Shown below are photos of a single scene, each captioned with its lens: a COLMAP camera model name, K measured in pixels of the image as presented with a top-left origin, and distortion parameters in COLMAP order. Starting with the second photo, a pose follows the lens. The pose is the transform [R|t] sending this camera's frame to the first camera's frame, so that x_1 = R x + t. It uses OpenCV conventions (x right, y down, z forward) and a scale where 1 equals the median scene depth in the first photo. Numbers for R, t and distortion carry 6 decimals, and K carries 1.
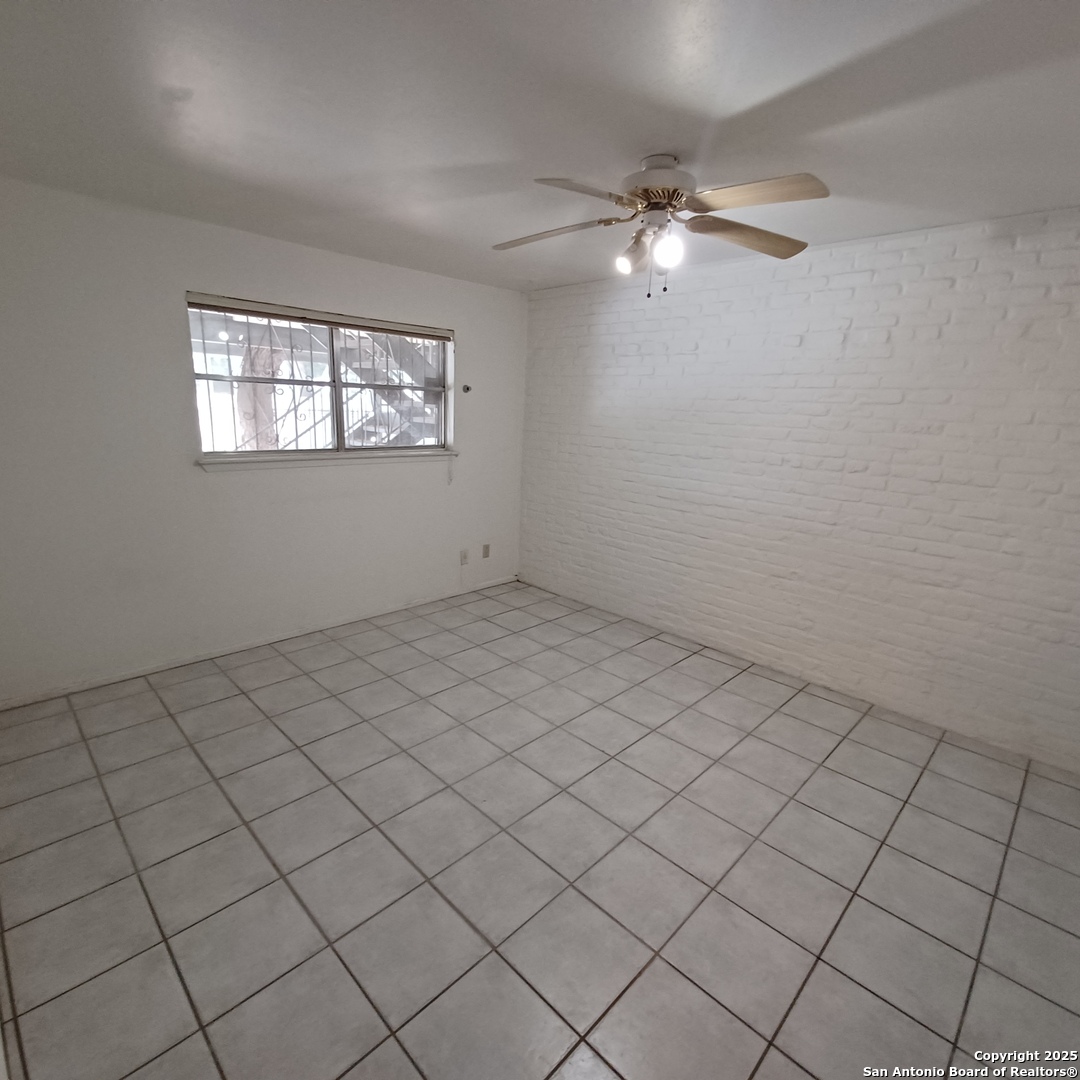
lens RADIAL K [[572.0, 0, 552.6], [0, 572.0, 552.7], [0, 0, 1]] dist [-0.002238, -0.001404]
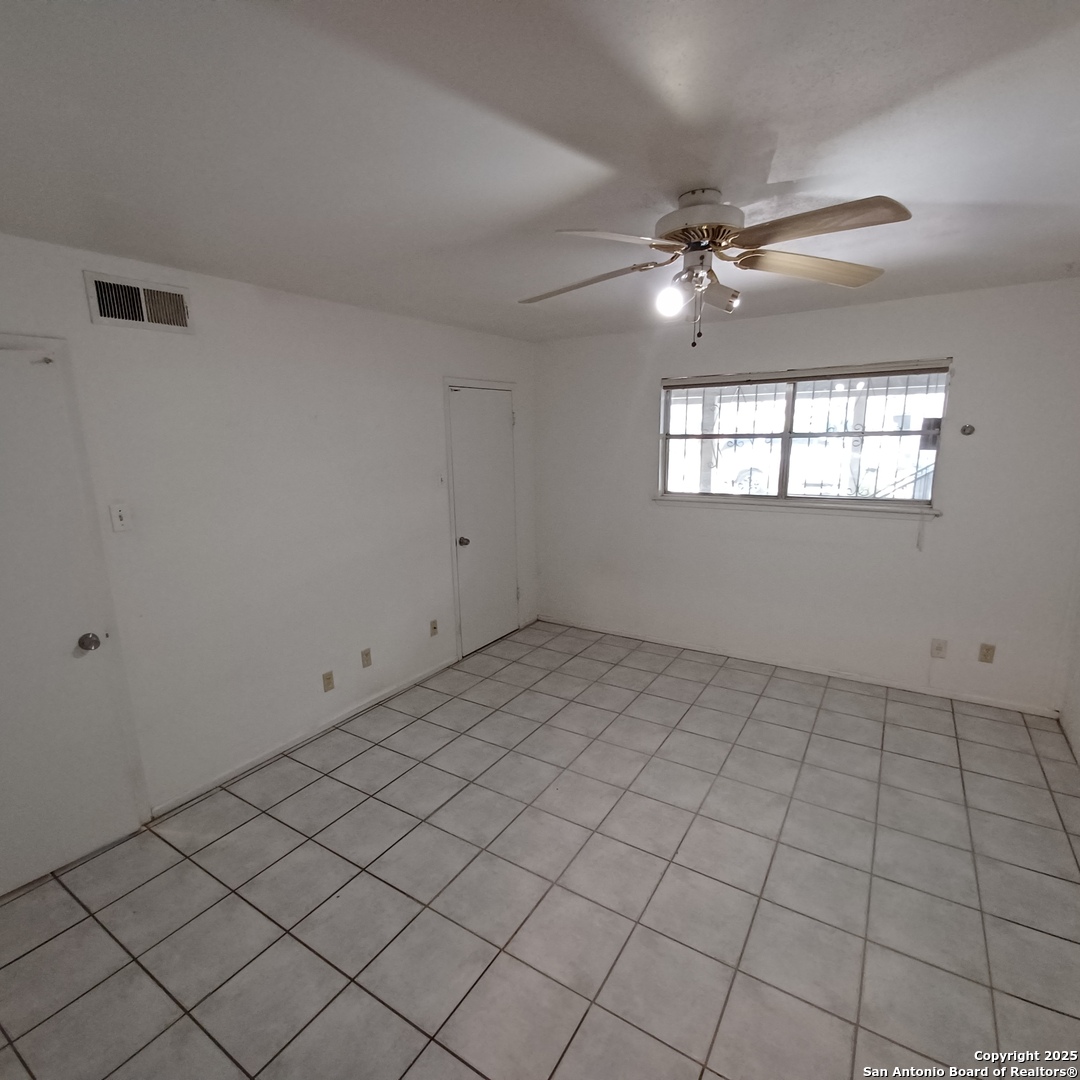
lens RADIAL K [[581.8, 0, 522.8], [0, 581.8, 552.1], [0, 0, 1]] dist [0.004906, -0.006977]
pose [[0.177905, 0.159088, -0.971103, 0.739594], [-0.218664, 0.968564, 0.118613, -0.134306], [0.959446, 0.191244, 0.207099, 0.440527]]
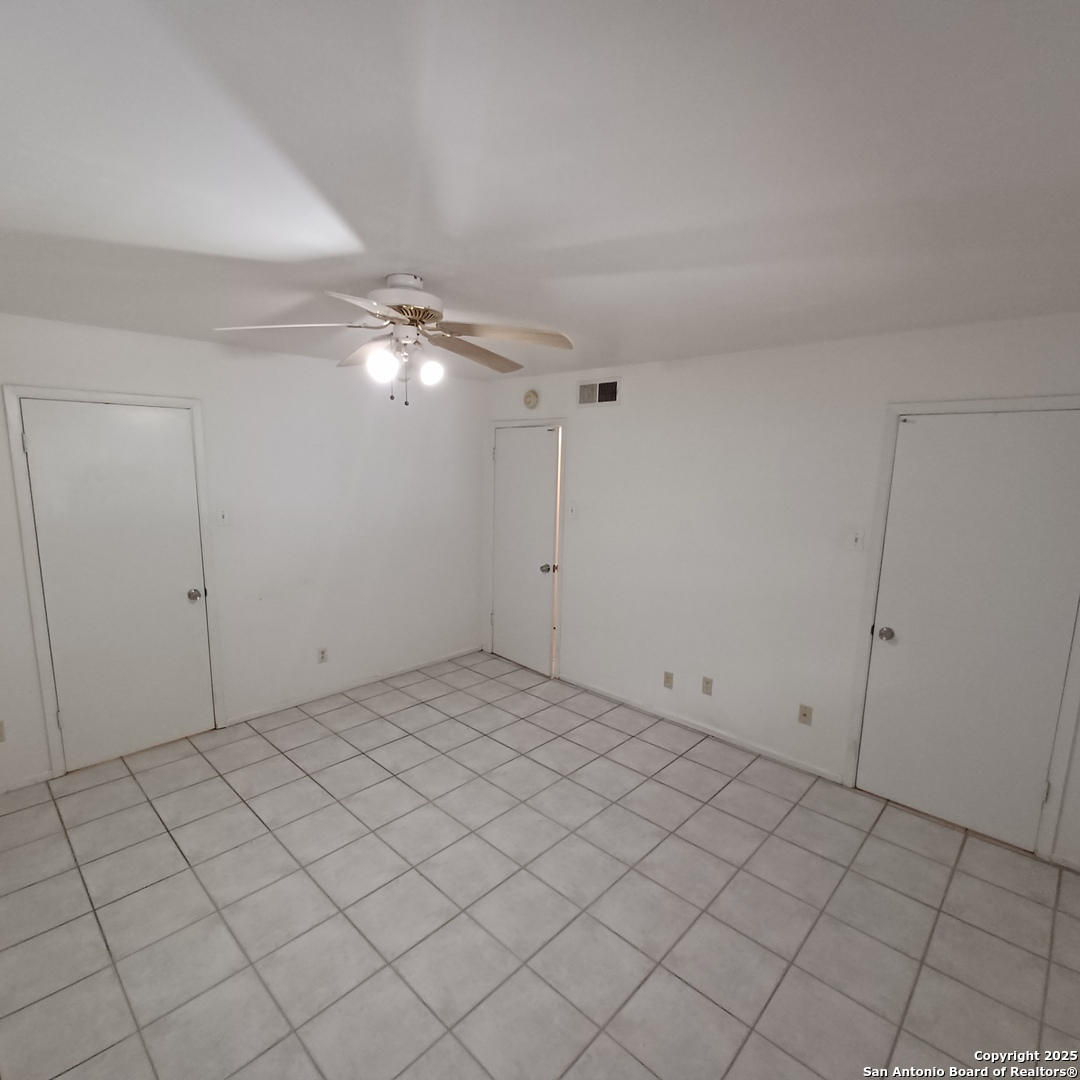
lens RADIAL K [[564.8, 0, 532.3], [0, 564.8, 552.7], [0, 0, 1]] dist [0.000071, -0.009539]
pose [[-0.998217, -0.059673, 0.001138, -0.053219], [-0.054226, 0.914720, 0.400434, -0.436360], [-0.024936, 0.399658, -0.916325, 1.424077]]
